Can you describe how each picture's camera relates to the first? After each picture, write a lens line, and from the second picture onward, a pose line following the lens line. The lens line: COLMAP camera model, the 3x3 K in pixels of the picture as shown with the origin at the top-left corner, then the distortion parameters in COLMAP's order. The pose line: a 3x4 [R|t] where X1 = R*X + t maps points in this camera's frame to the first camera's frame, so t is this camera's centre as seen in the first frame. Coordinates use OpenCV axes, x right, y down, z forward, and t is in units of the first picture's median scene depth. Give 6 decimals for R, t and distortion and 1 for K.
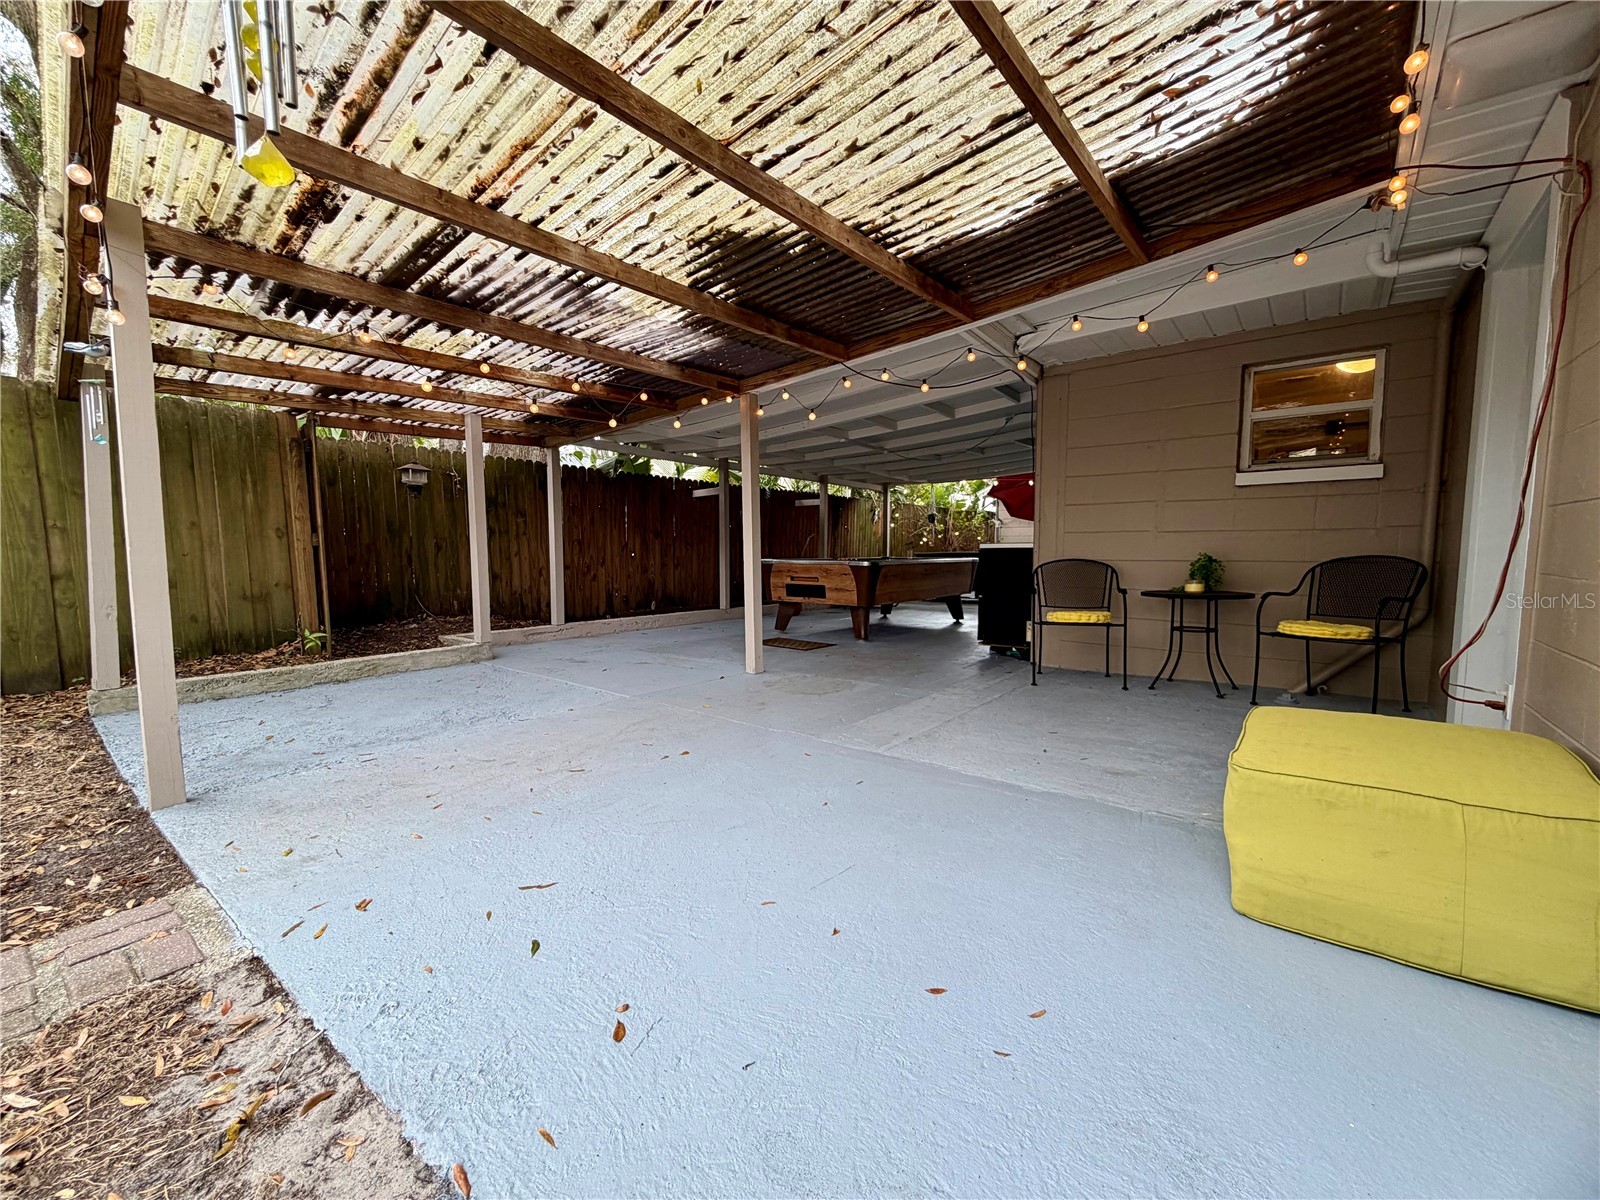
lens RADIAL K [[635.9, 0, 796.4], [0, 635.9, 603.0], [0, 0, 1]] dist [-0.001010, 0.000044]
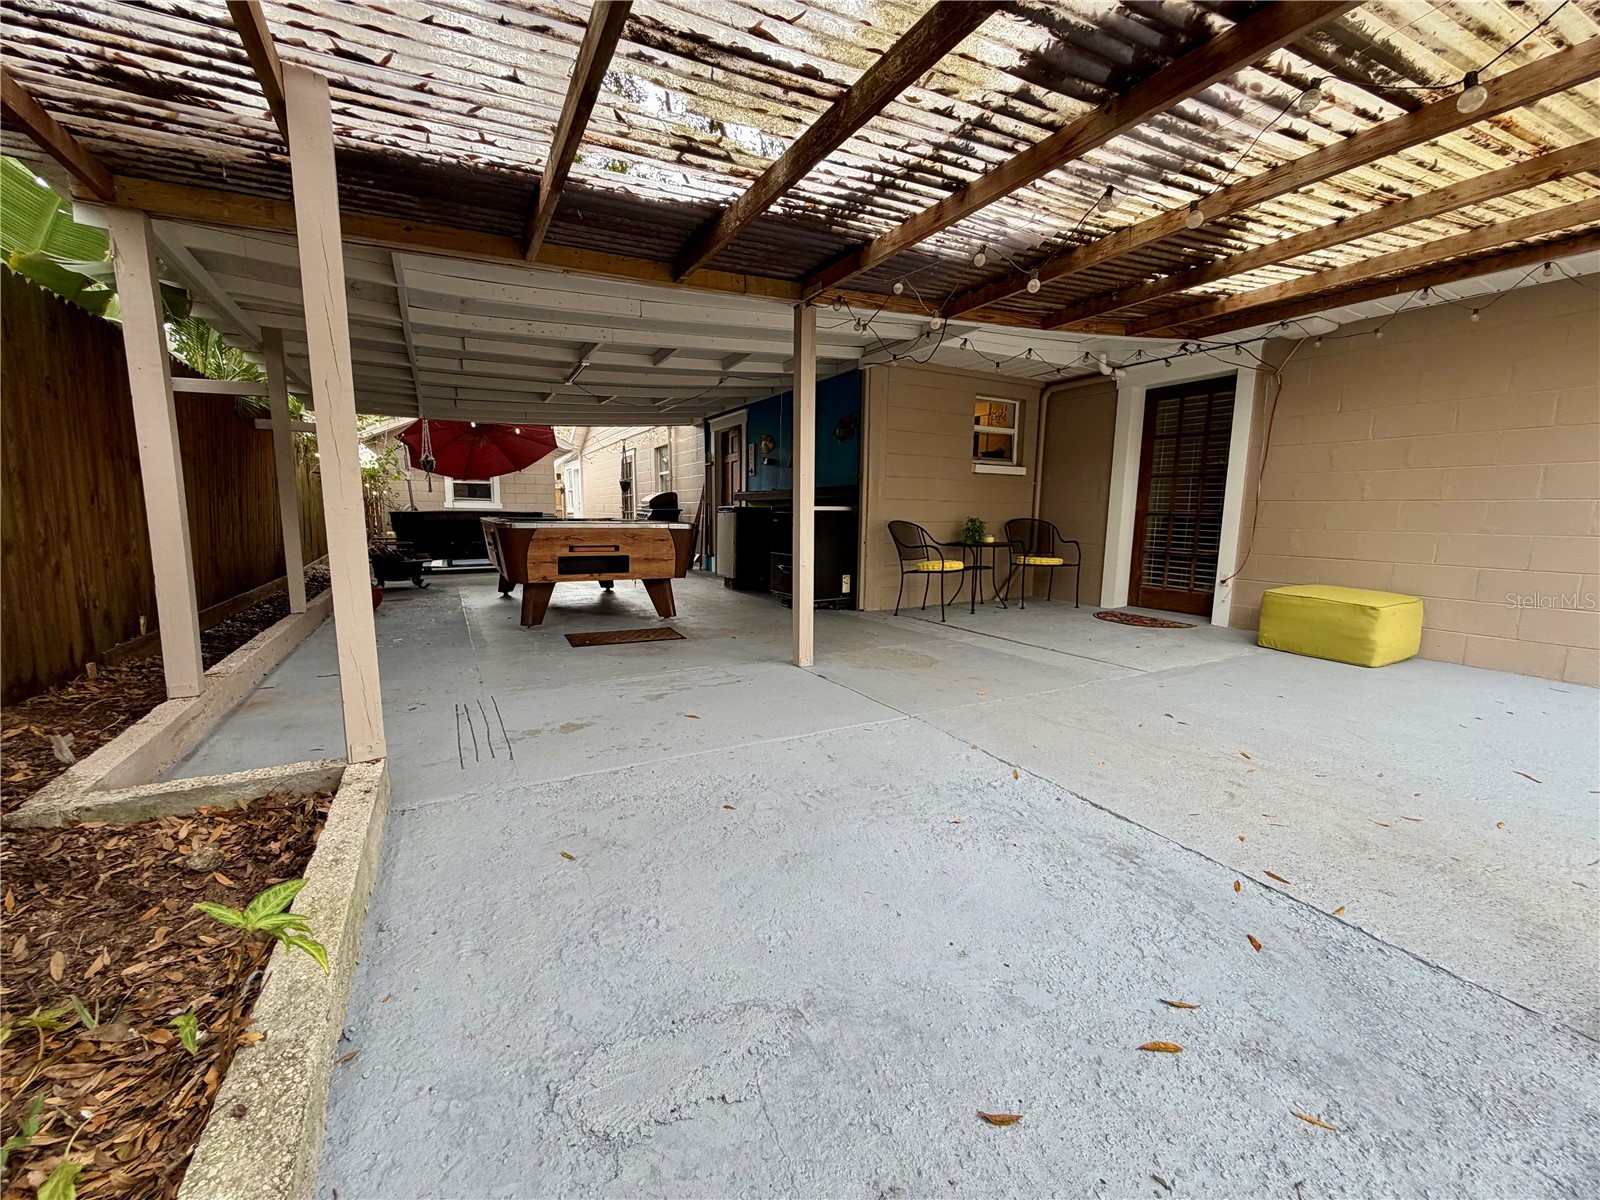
lens RADIAL K [[639.7, 0, 797.0], [0, 639.7, 602.5], [0, 0, 1]] dist [-0.000550, -0.000130]
pose [[0.384556, -0.121502, 0.915070, -1.181918], [0.062614, 0.992450, 0.105463, -0.080136], [-0.920976, 0.016740, 0.389260, 1.029228]]
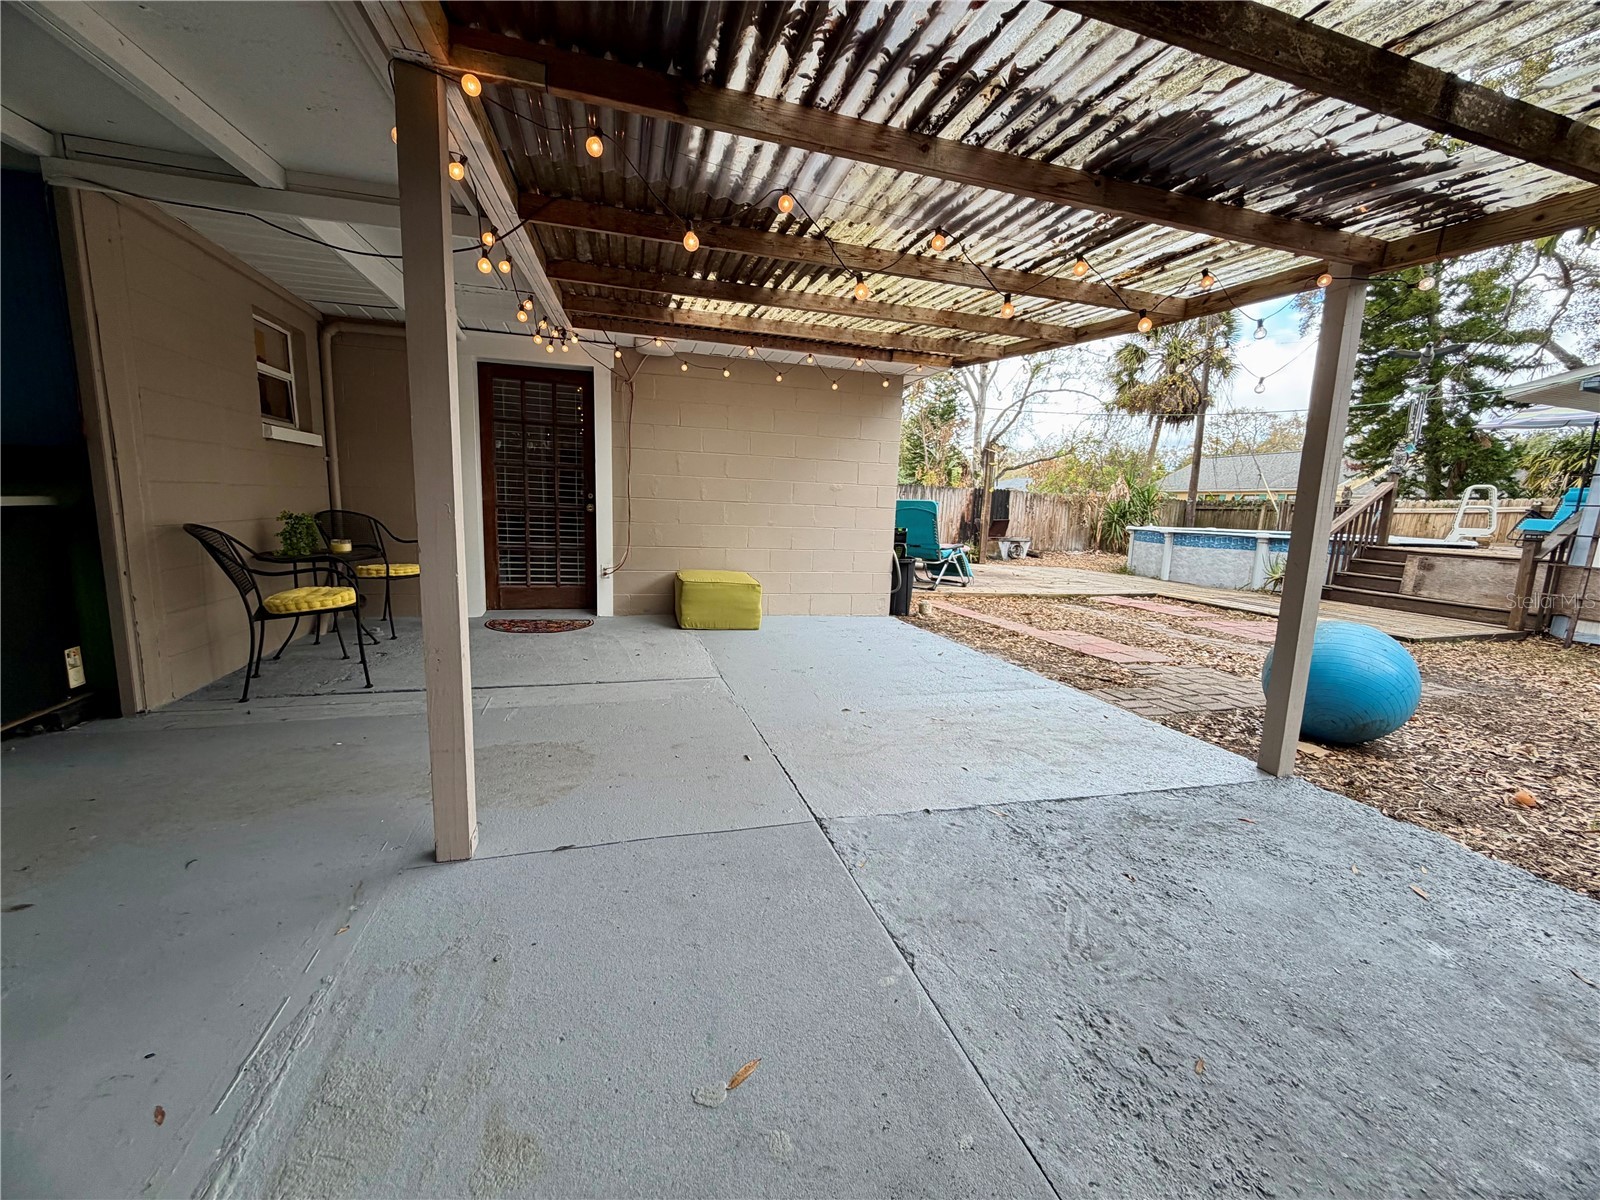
lens RADIAL K [[635.9, 0, 796.4], [0, 635.9, 603.0], [0, 0, 1]] dist [-0.001010, 0.000044]
pose [[-0.815696, -0.117085, 0.566507, -0.651647], [0.013087, 0.975317, 0.220421, -0.183618], [-0.578332, 0.187211, -0.794030, 1.725058]]
